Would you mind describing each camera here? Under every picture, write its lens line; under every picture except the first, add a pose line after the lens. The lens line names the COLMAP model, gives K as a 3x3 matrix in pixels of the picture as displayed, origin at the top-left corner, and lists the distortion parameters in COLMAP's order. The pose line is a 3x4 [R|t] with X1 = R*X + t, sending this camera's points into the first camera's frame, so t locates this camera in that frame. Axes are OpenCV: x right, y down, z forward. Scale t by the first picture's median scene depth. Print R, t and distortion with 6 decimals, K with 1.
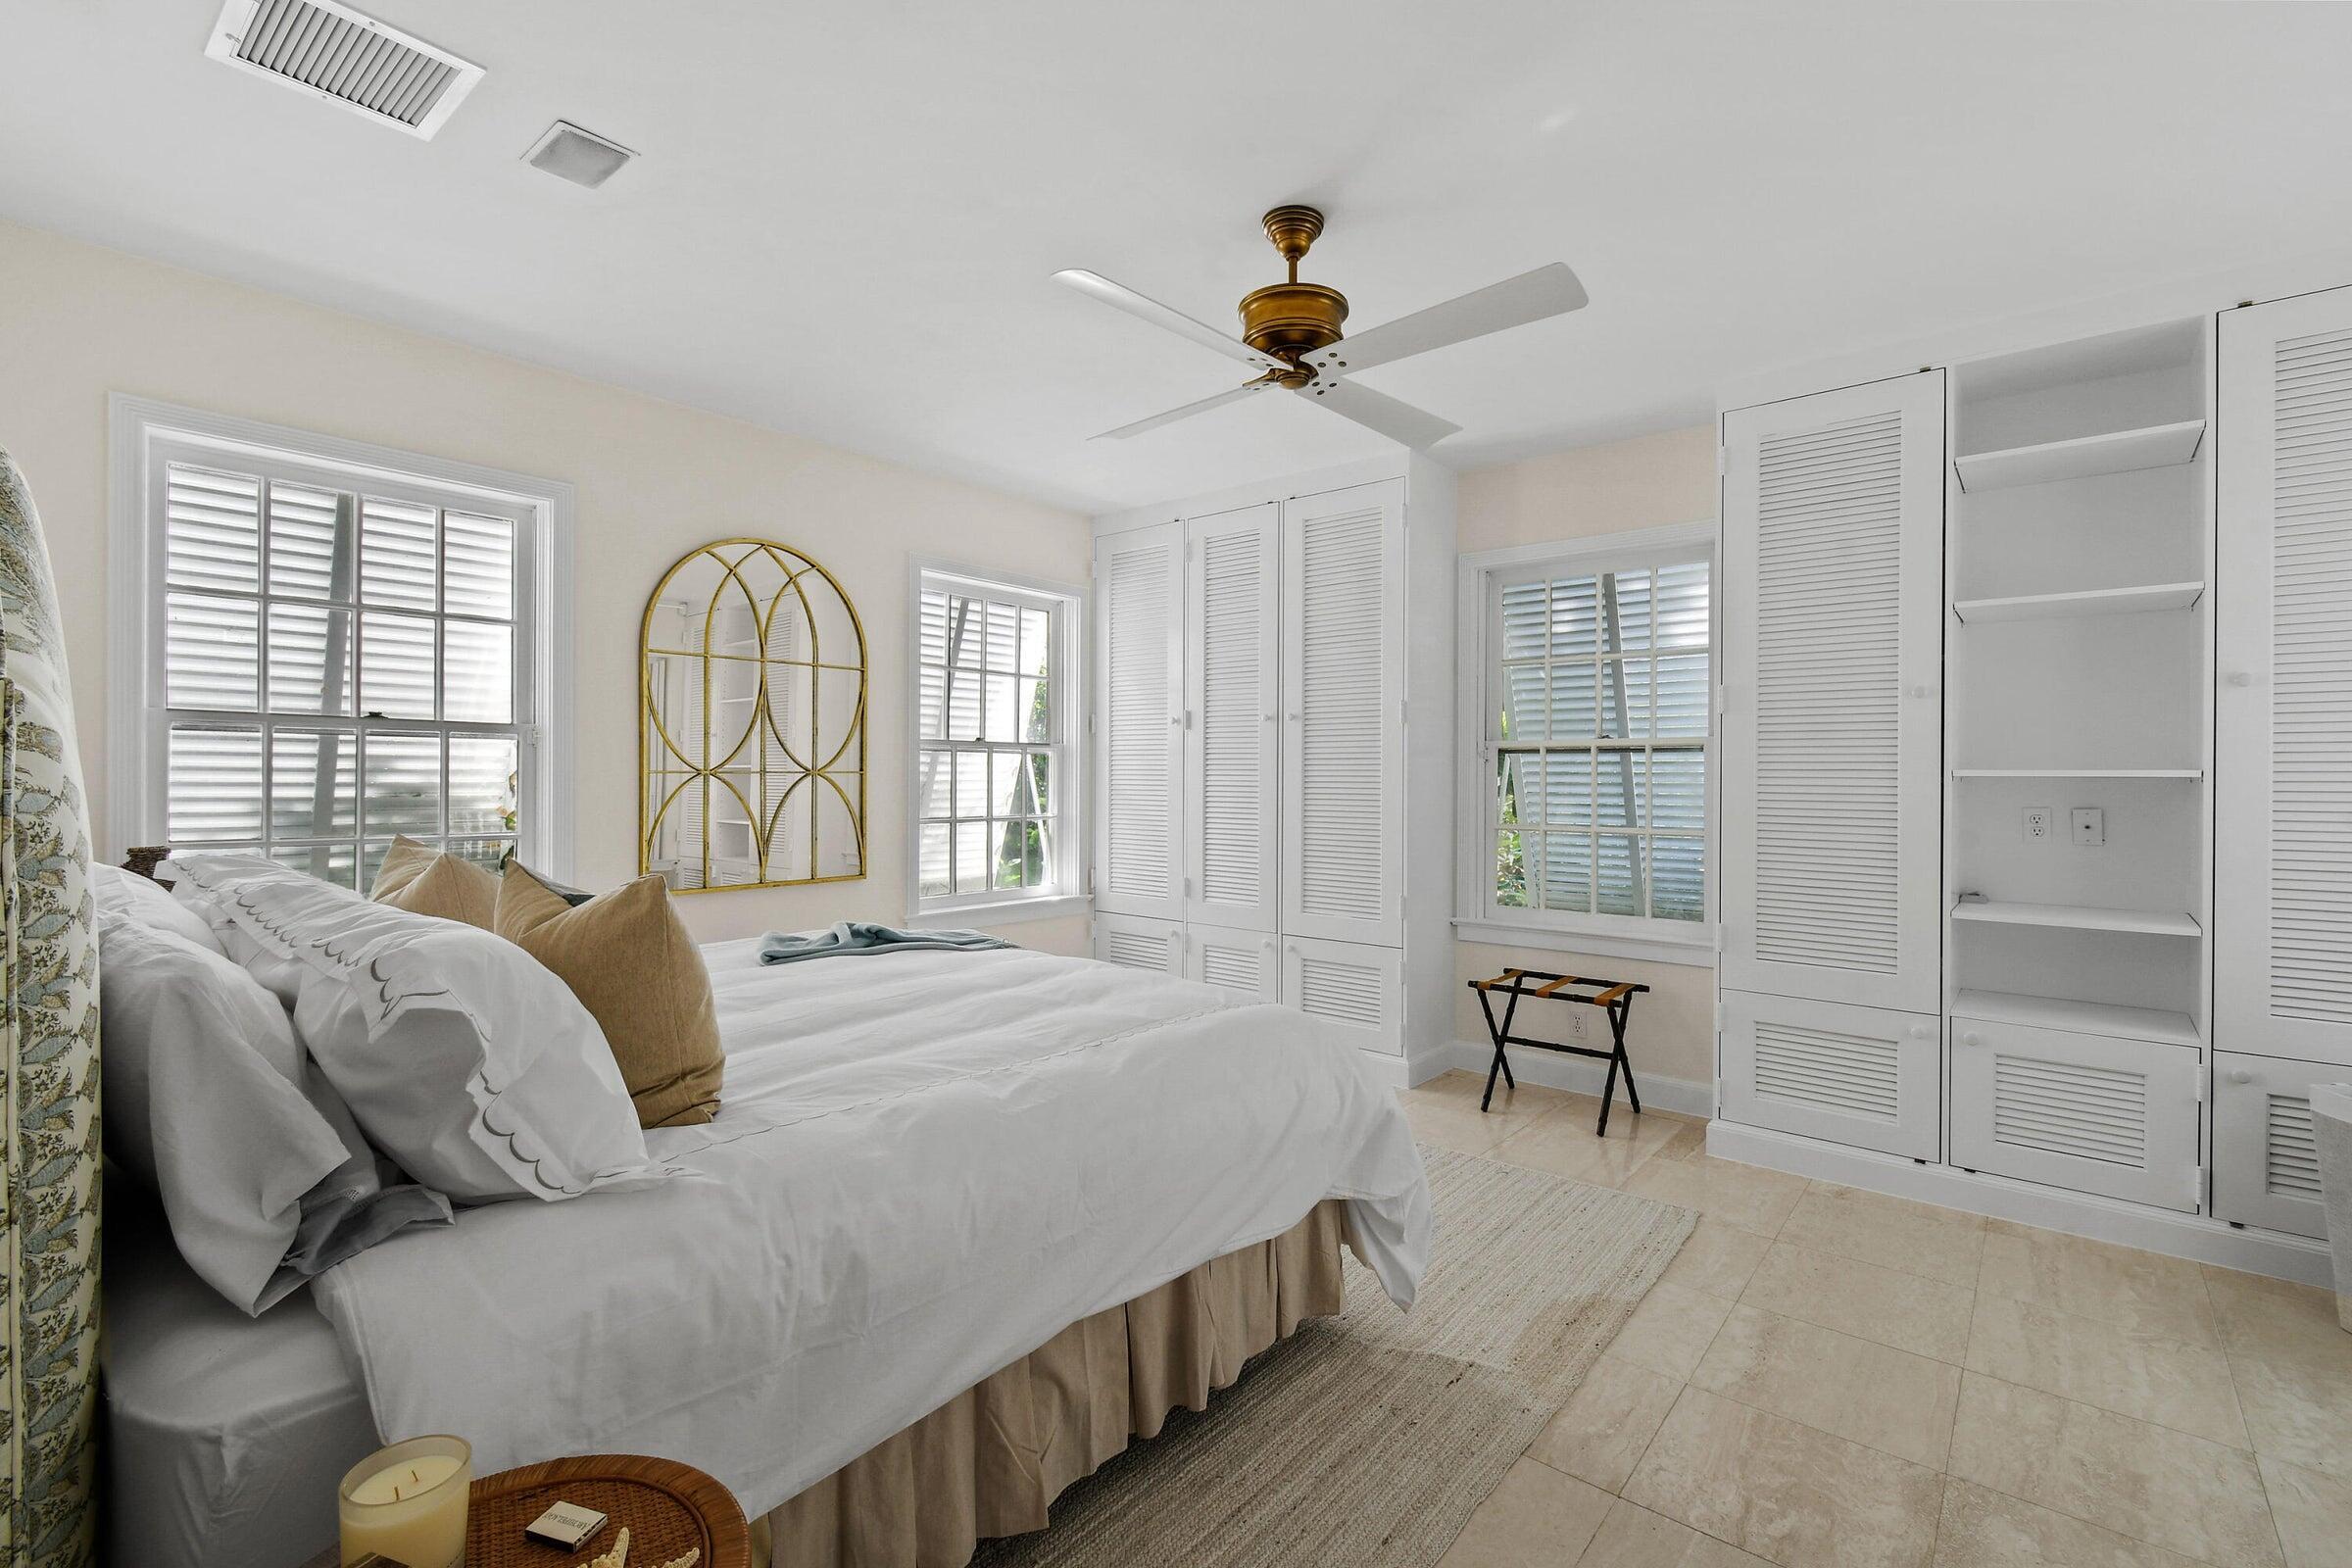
lens RADIAL K [[1055.6, 0, 1194.3], [0, 1055.6, 784.8], [0, 0, 1]] dist [-0.001653, -0.000038]
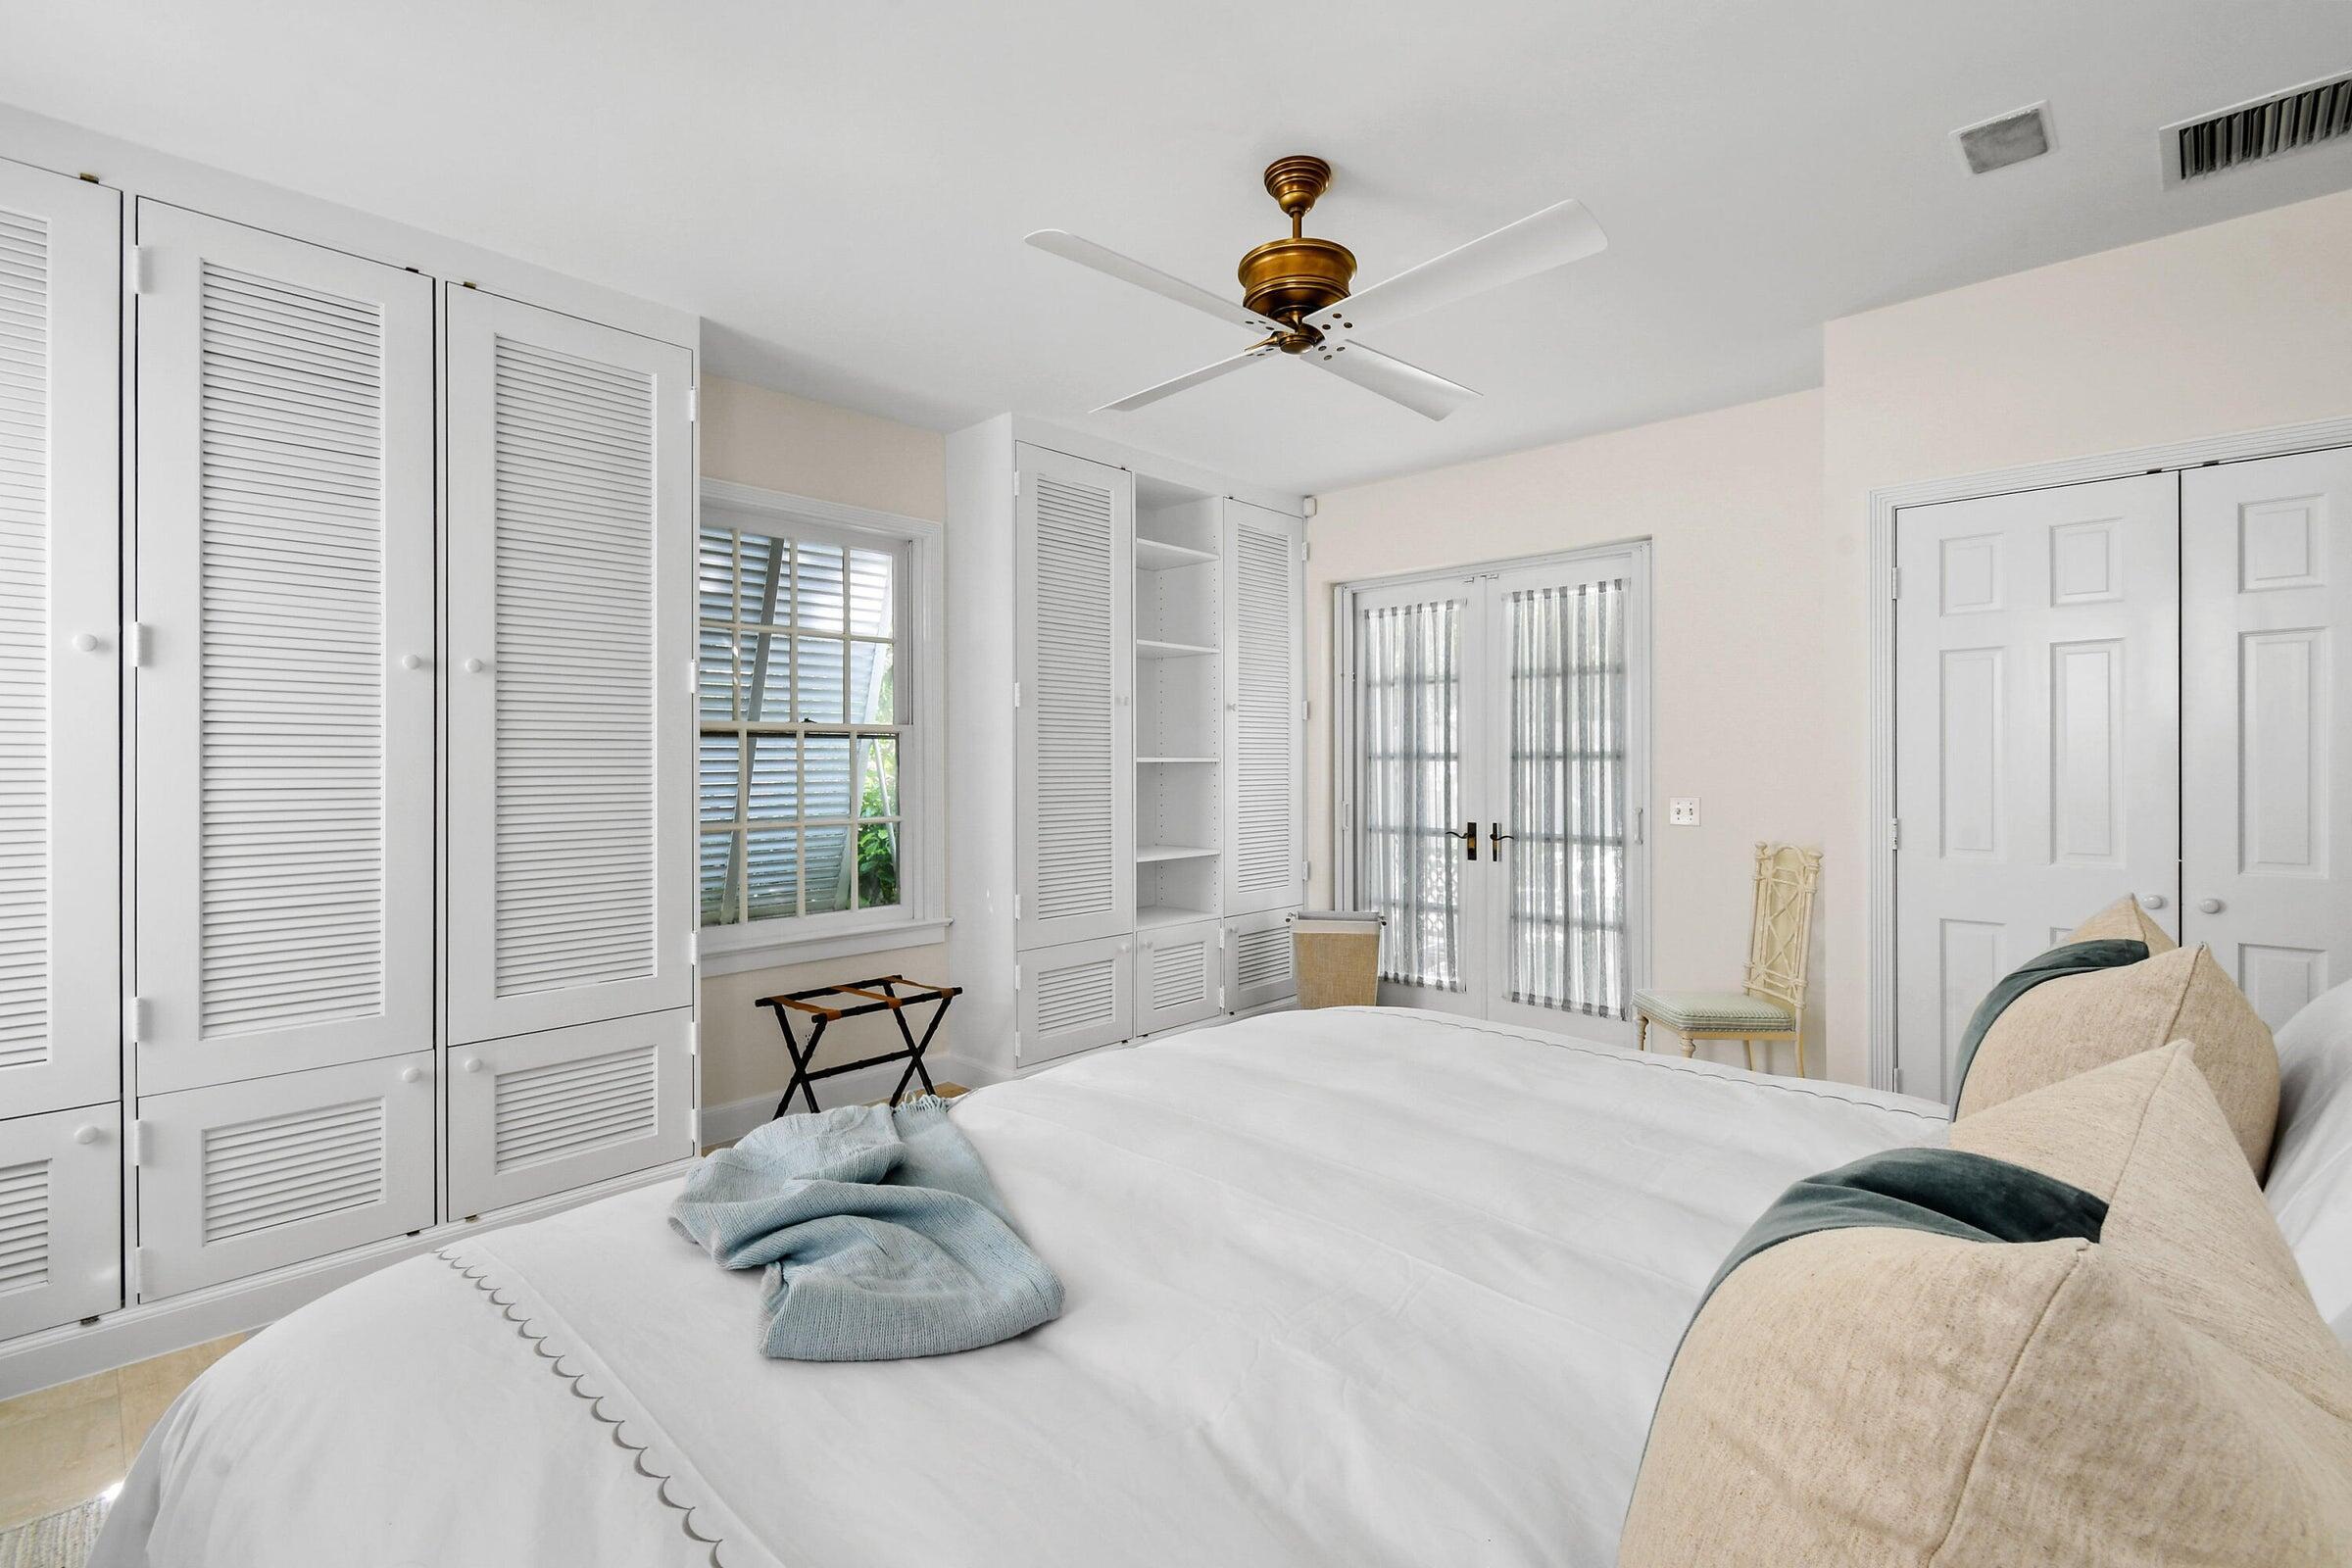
lens RADIAL K [[1055.6, 0, 1194.4], [0, 1055.6, 759.6], [0, 0, 1]] dist [-0.001653, -0.000038]
pose [[0.043494, -0.003299, 0.999048, -0.469802], [0.014097, 0.999897, 0.002689, -0.008887], [-0.998954, 0.013966, 0.043536, 0.584725]]
